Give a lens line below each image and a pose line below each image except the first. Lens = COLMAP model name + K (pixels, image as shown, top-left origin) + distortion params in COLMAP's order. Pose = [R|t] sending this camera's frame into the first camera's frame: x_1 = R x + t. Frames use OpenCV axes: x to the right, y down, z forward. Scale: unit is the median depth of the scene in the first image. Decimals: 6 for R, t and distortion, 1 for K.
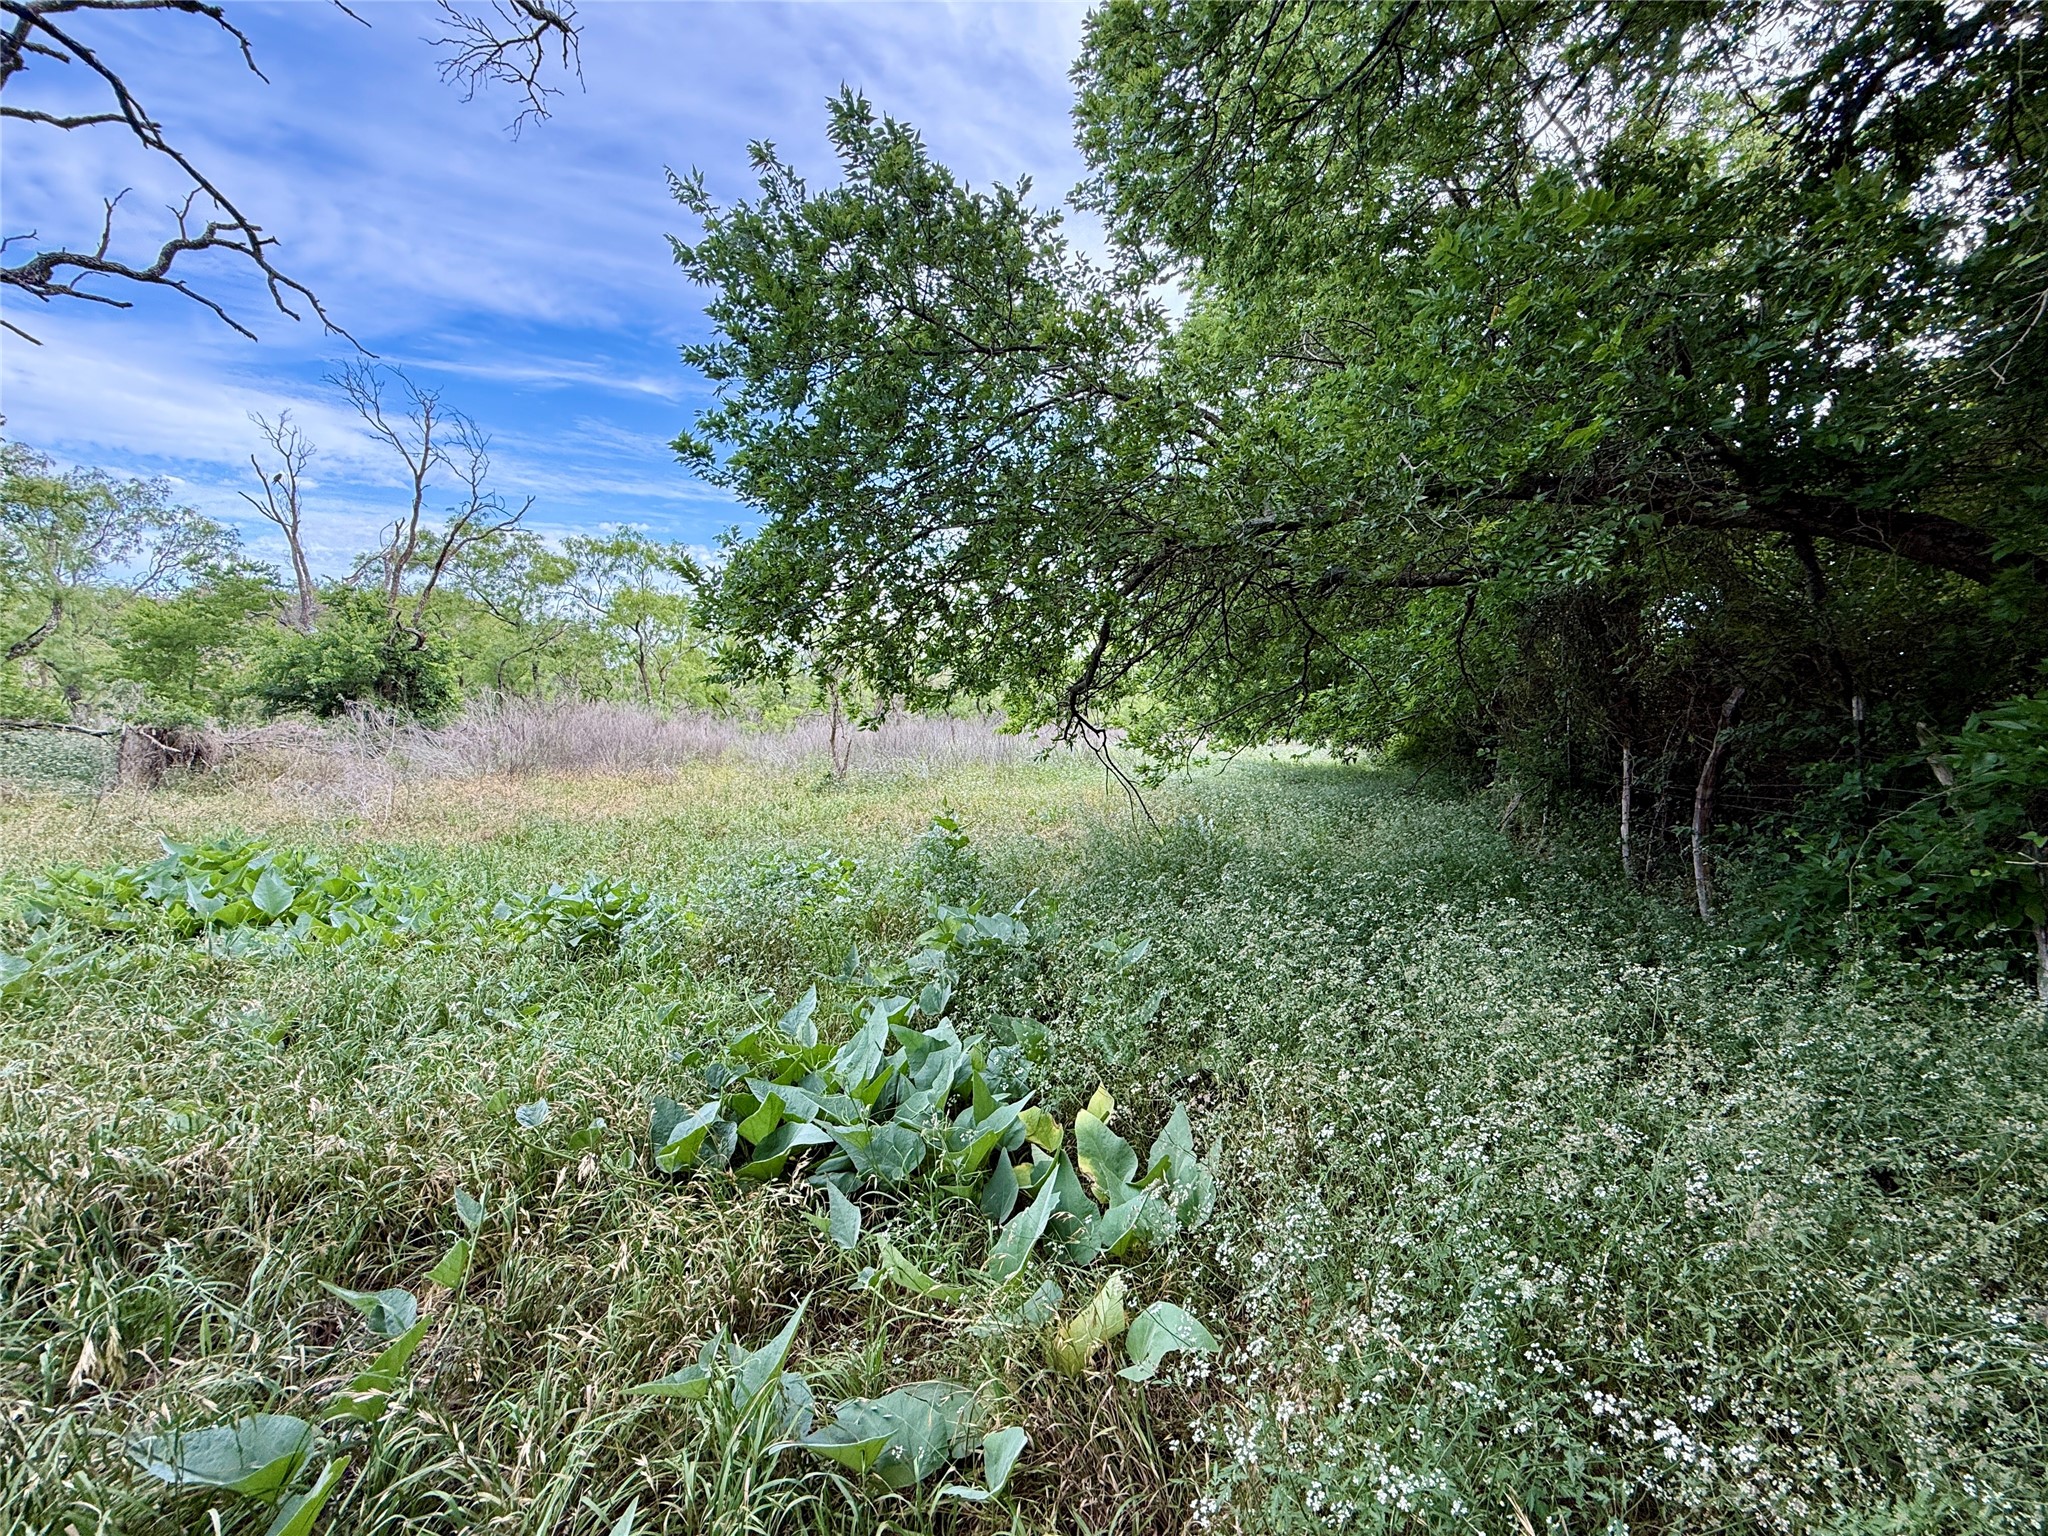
lens RADIAL K [[808.8, 0, 1019.7], [0, 808.8, 768.4], [0, 0, 1]] dist [-0.001176, 0.000135]
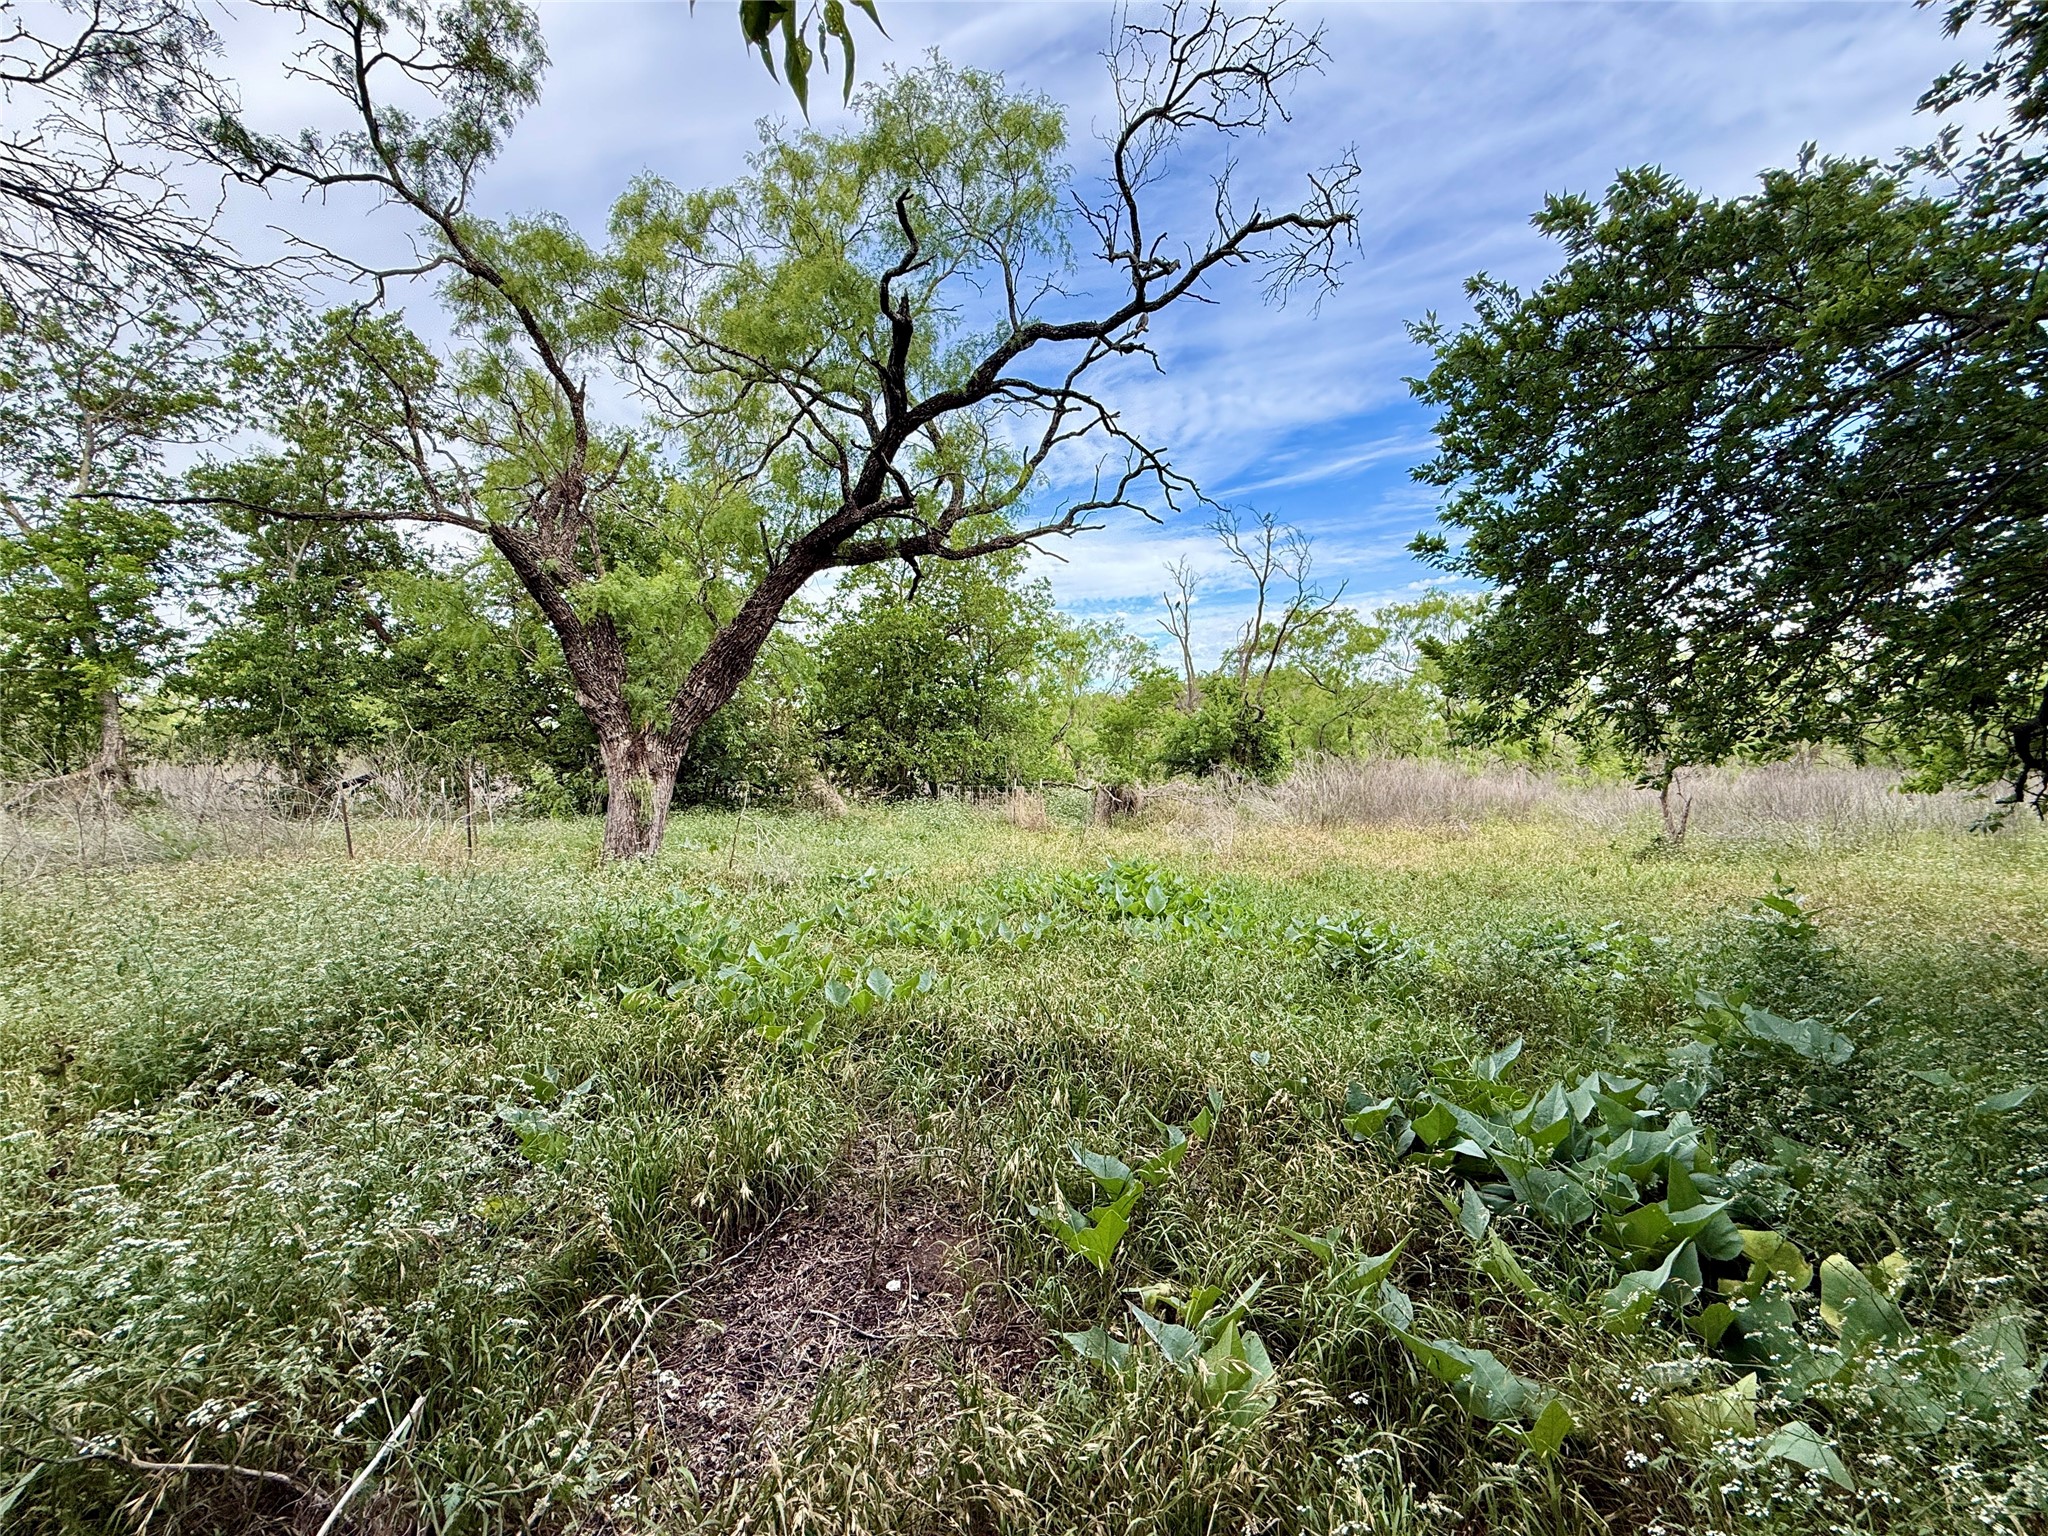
lens RADIAL K [[808.8, 0, 1019.7], [0, 808.8, 768.4], [0, 0, 1]] dist [-0.001176, 0.000135]
pose [[0.593326, -0.021689, -0.804670, 0.122581], [-0.031988, 0.998212, -0.050492, -0.002578], [0.804326, 0.055698, 0.591571, -0.091427]]
